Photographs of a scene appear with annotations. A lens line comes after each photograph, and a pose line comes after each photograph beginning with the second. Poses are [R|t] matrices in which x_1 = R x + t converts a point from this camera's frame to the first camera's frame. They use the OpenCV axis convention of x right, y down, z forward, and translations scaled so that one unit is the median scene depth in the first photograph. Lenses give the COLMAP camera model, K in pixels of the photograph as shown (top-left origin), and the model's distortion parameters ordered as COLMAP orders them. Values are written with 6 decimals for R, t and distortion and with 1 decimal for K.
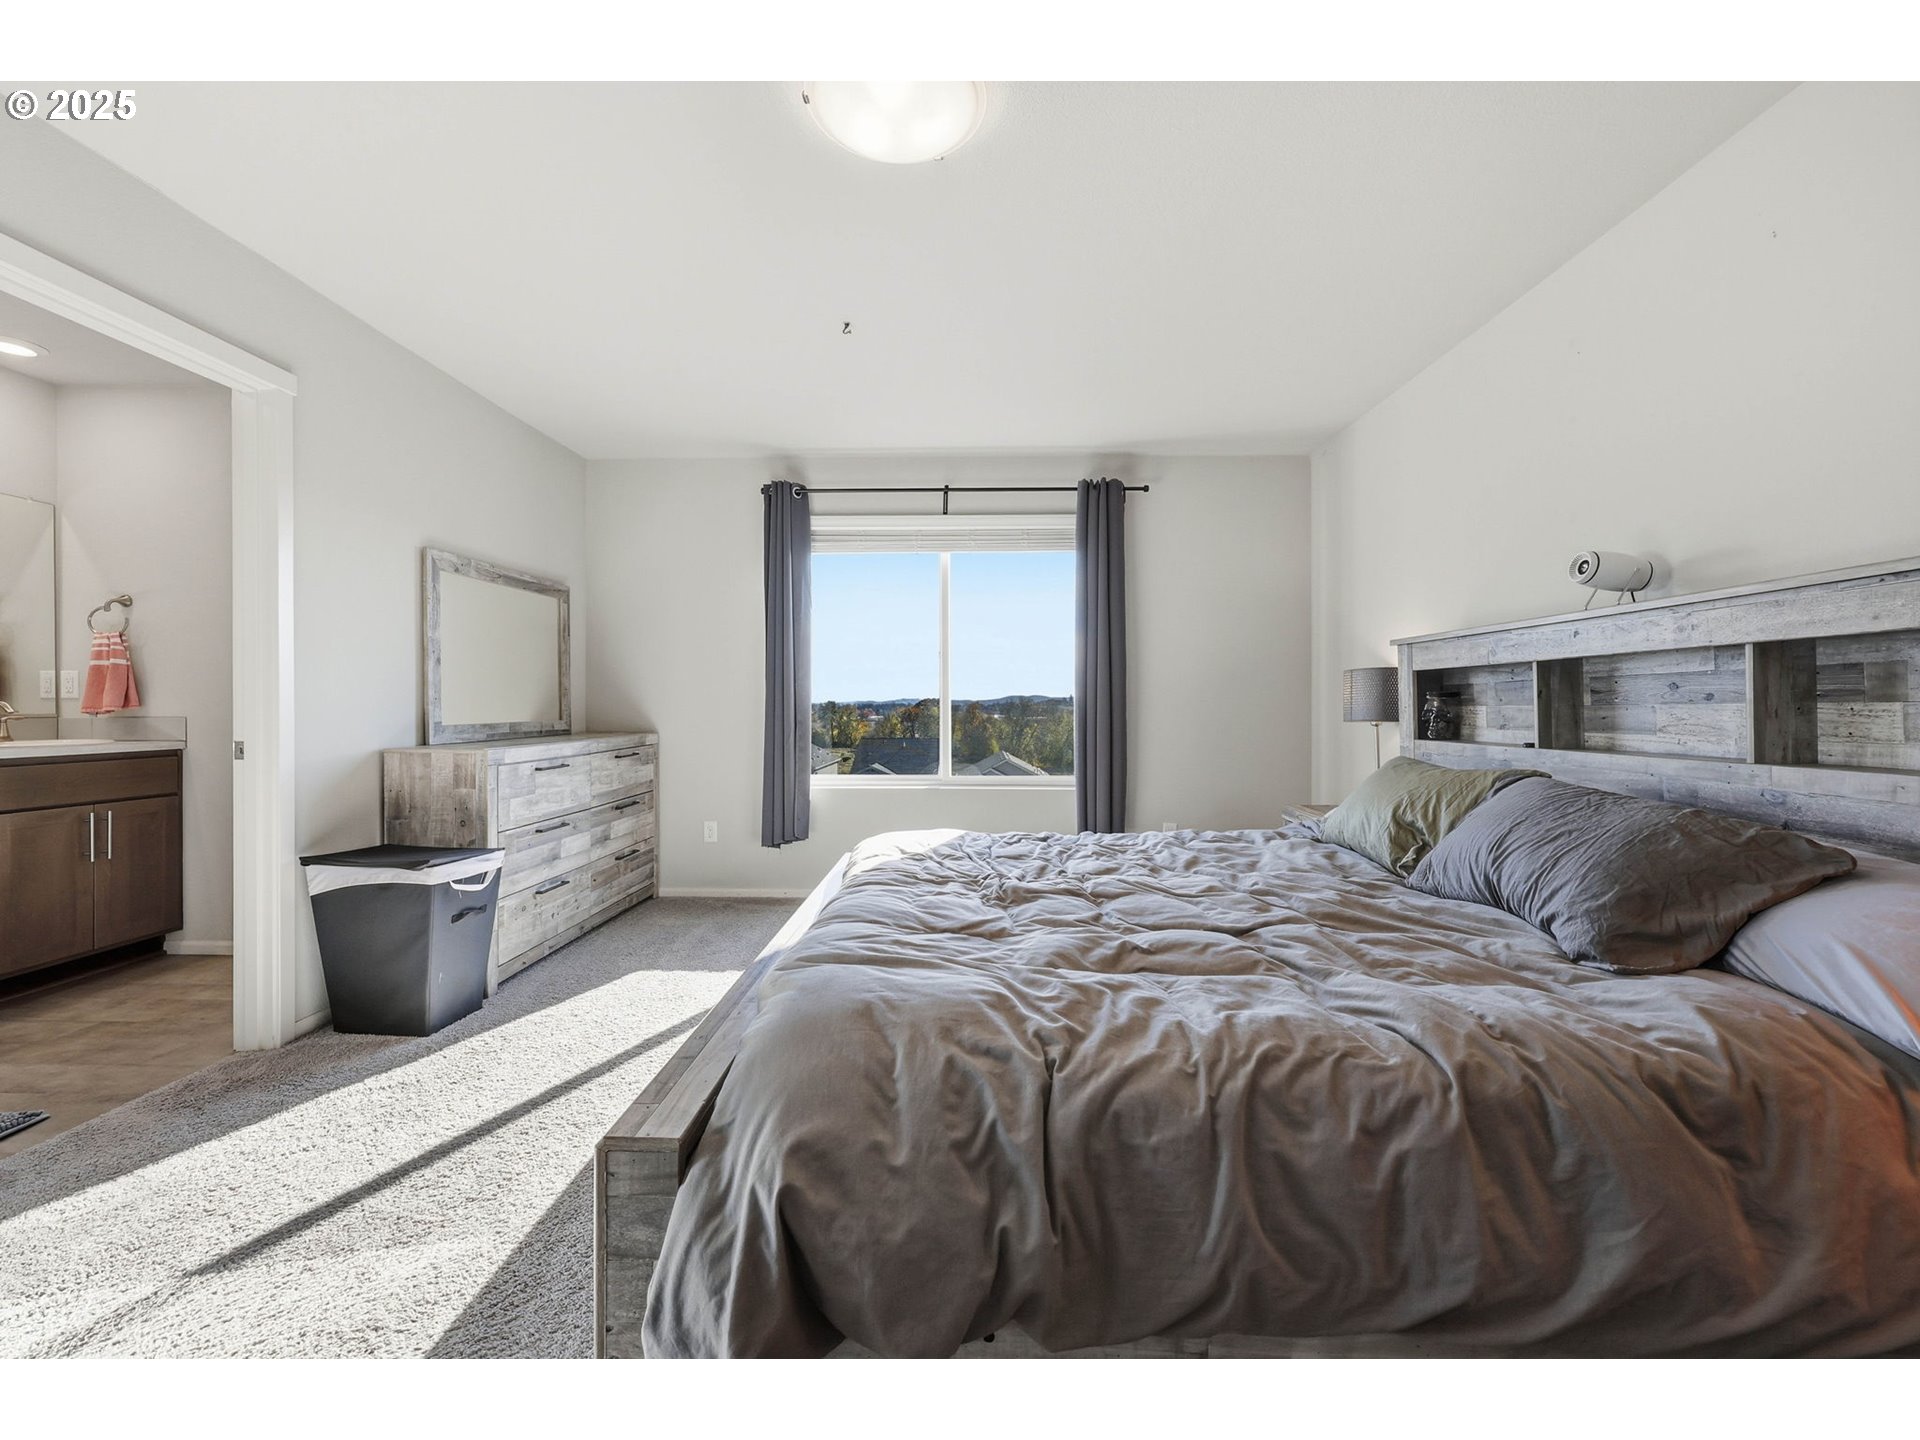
lens RADIAL K [[779.0, 0, 960.5], [0, 779.0, 690.7], [0, 0, 1]] dist [-0.003823, 0.000539]
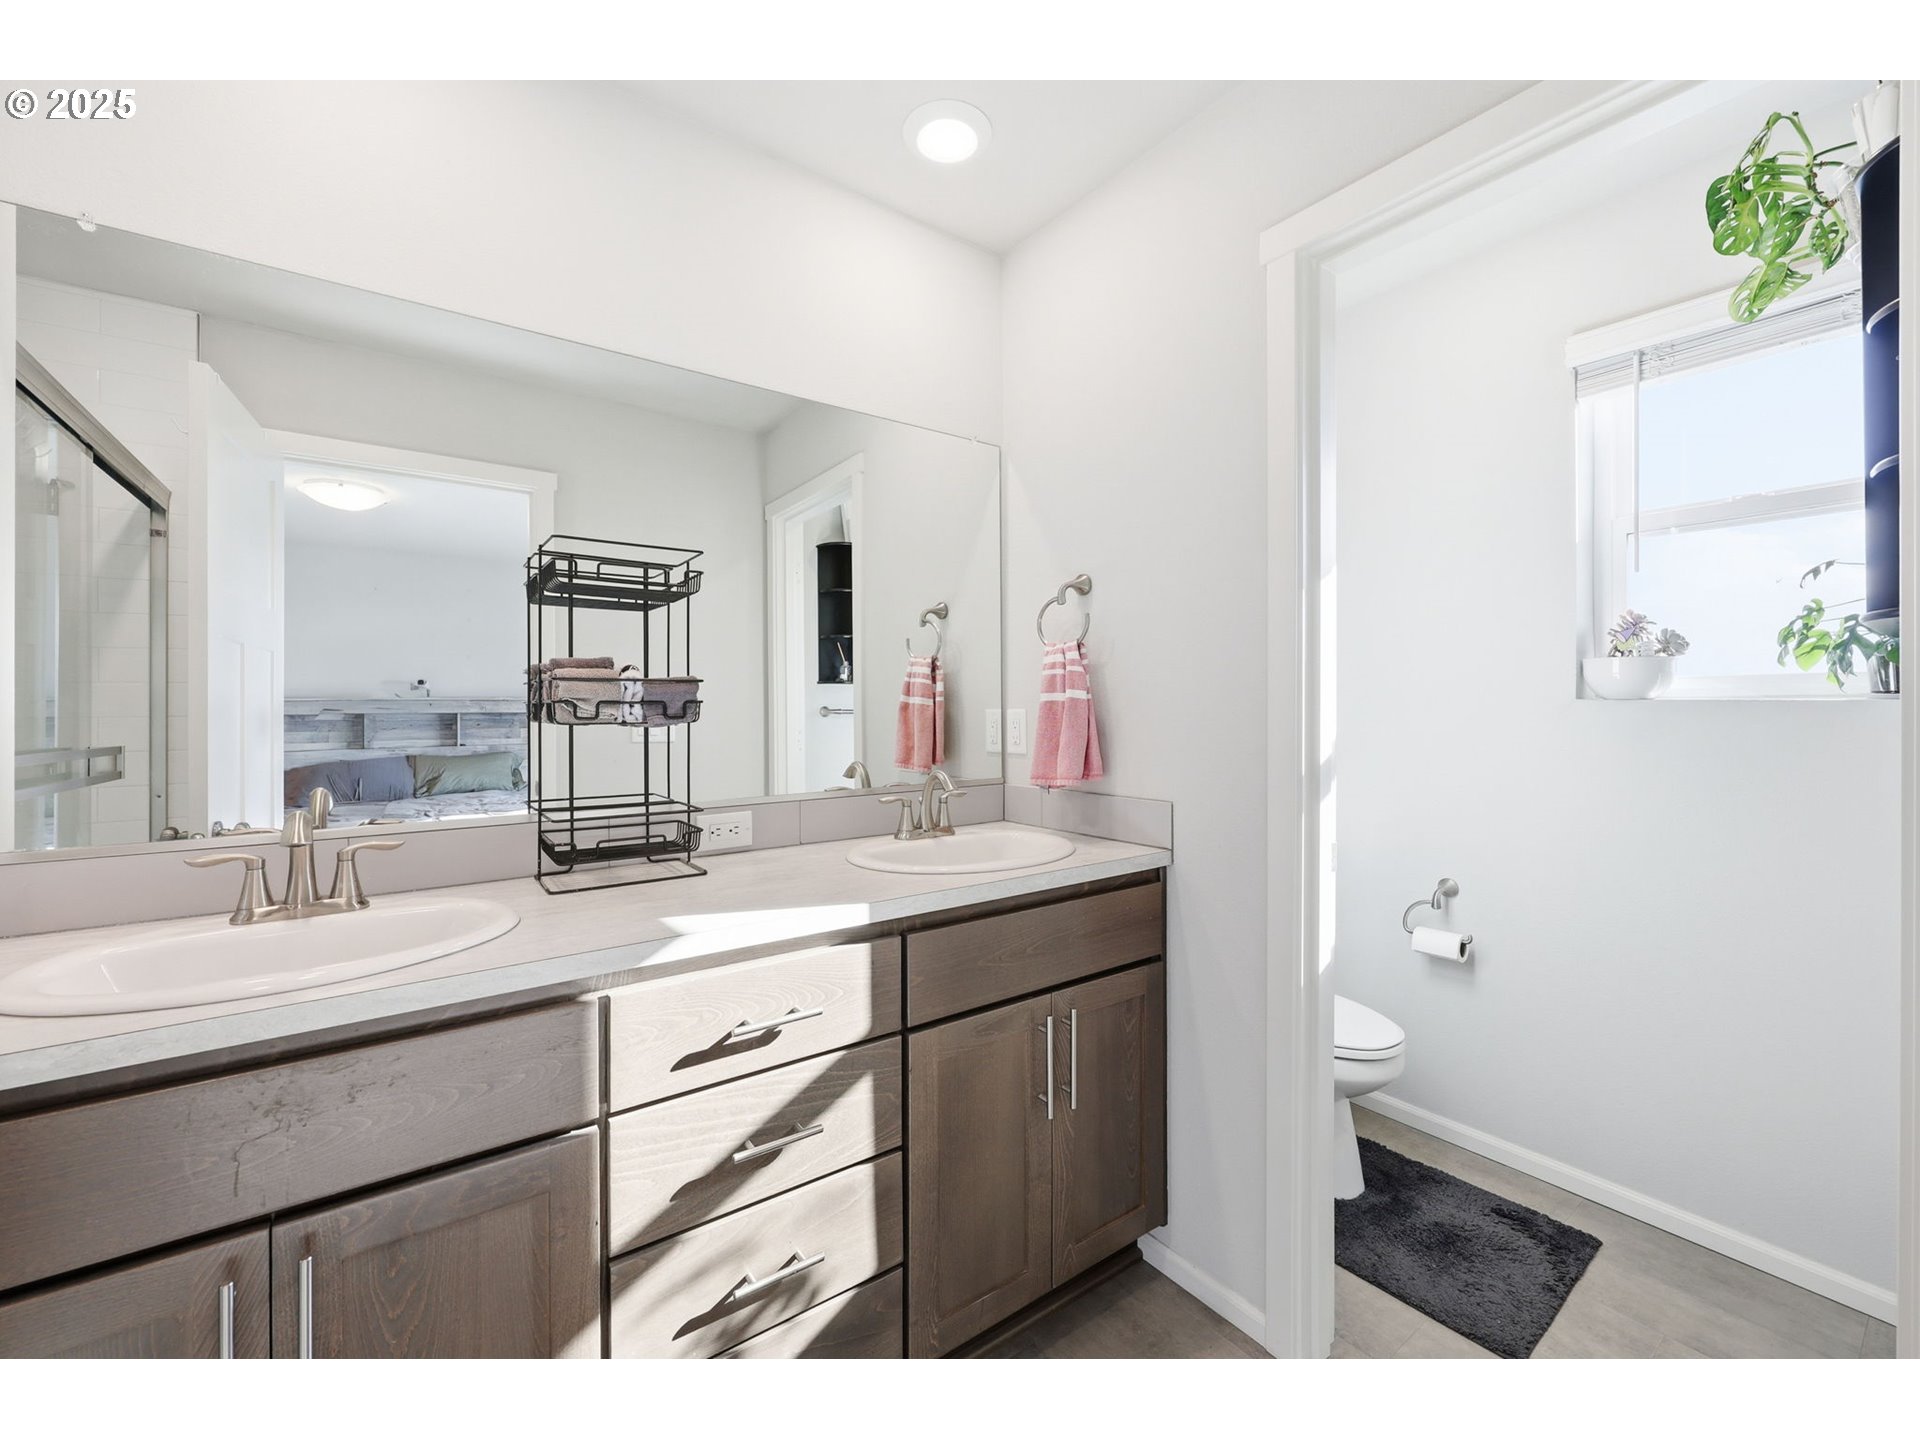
lens RADIAL K [[779.0, 0, 970.8], [0, 779.0, 704.4], [0, 0, 1]] dist [-0.003823, 0.000539]
pose [[0.614431, 0.001076, -0.788970, -0.694849], [0.002734, 0.999990, 0.003493, -0.032232], [0.788966, -0.004303, 0.614422, 0.601714]]
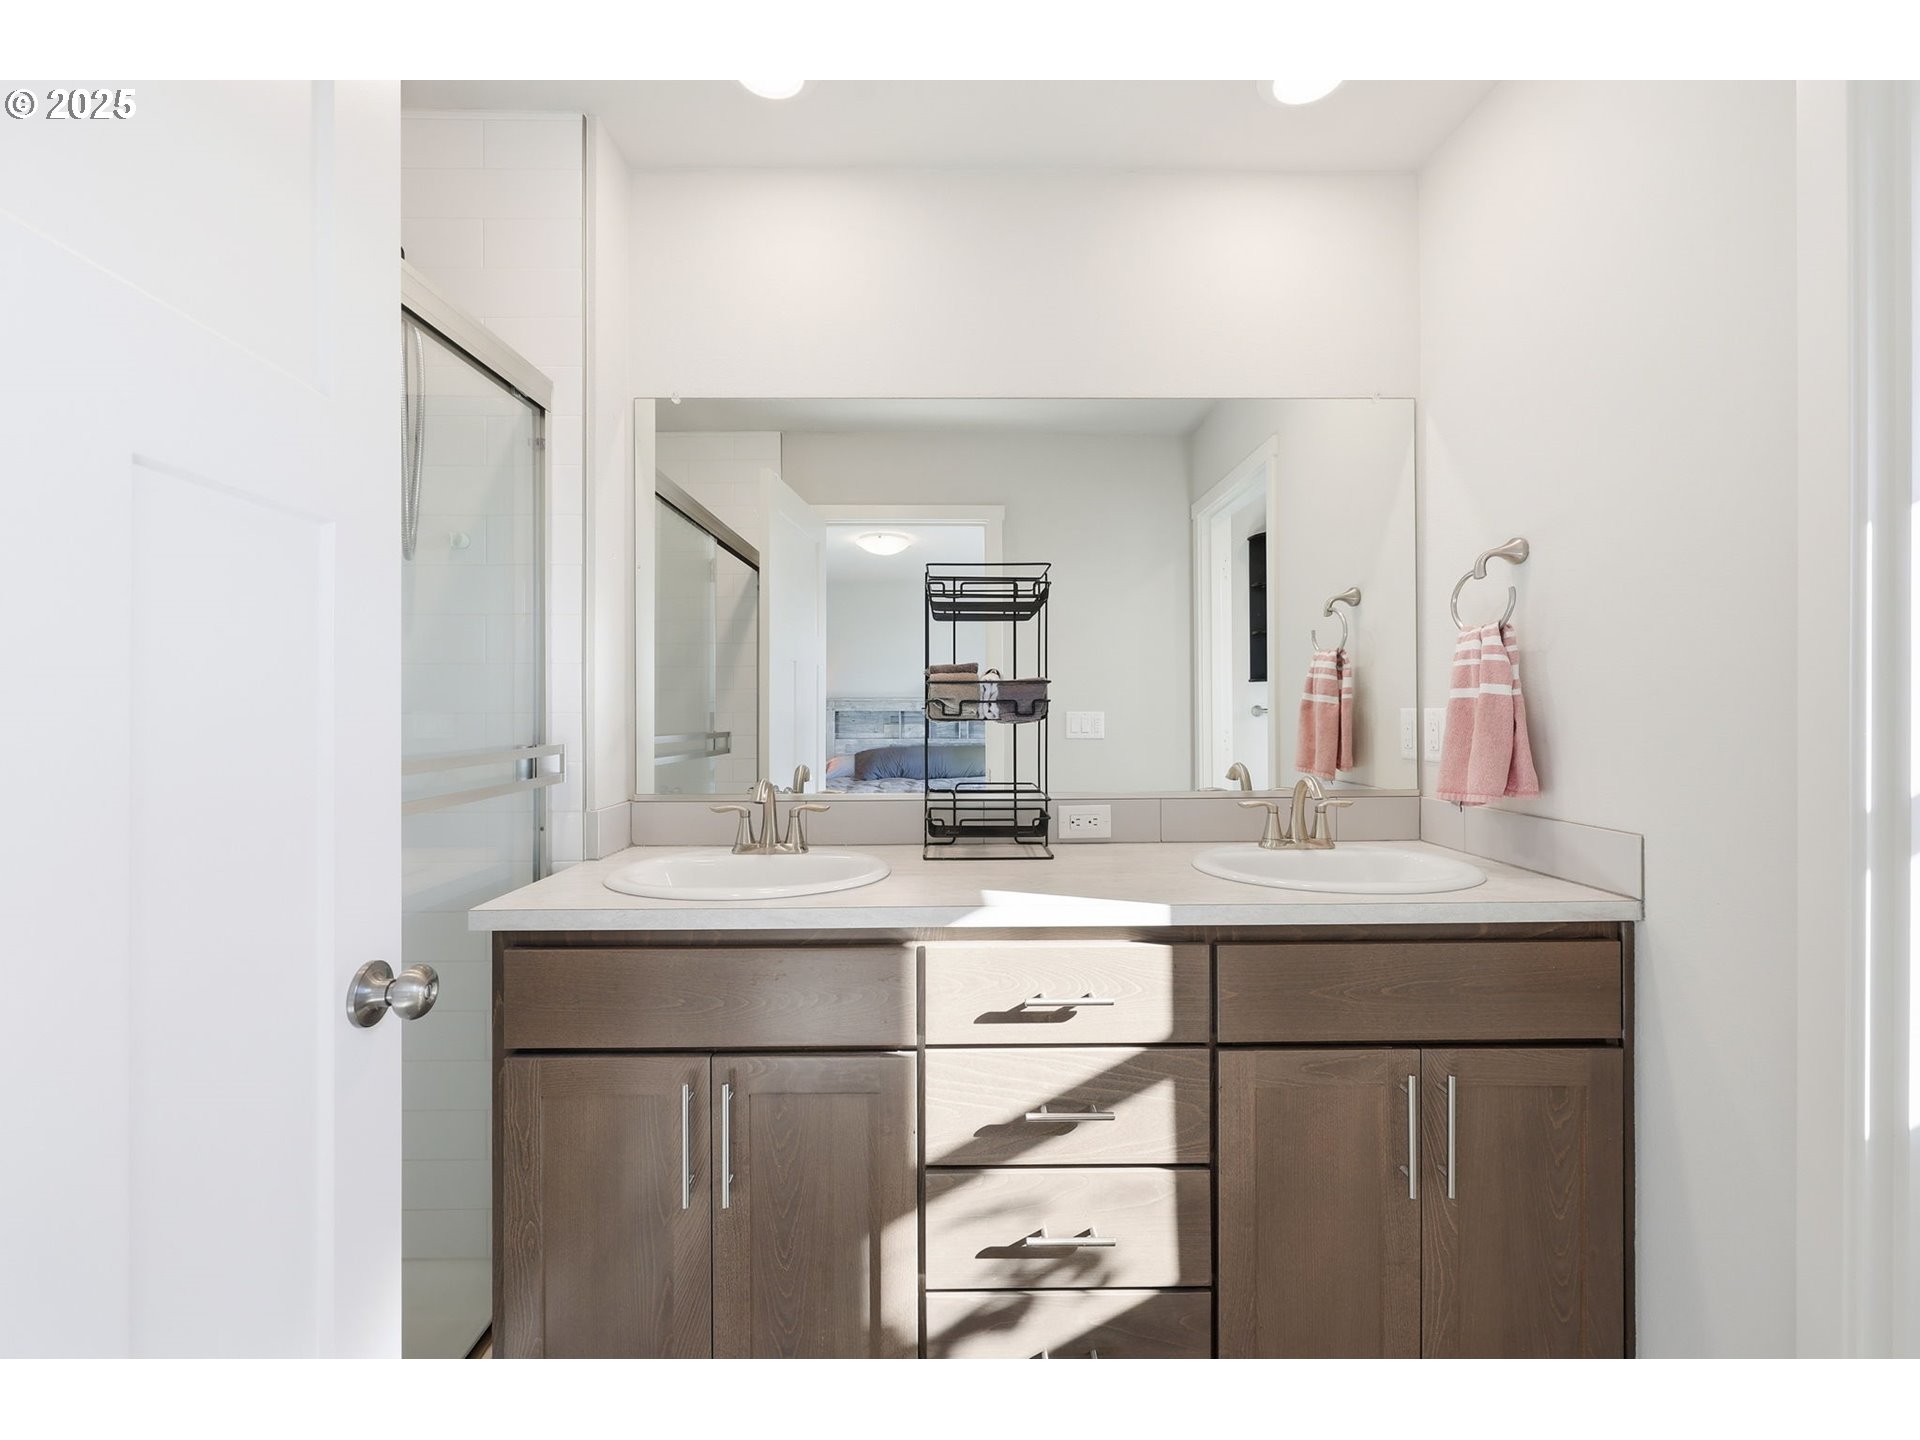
lens RADIAL K [[779.0, 0, 969.6], [0, 779.0, 702.5], [0, 0, 1]] dist [-0.003823, 0.000539]
pose [[0.039816, -0.000717, -0.999207, -0.656727], [0.006097, 0.999981, -0.000475, -0.031626], [0.999188, -0.006073, 0.039819, 0.682567]]
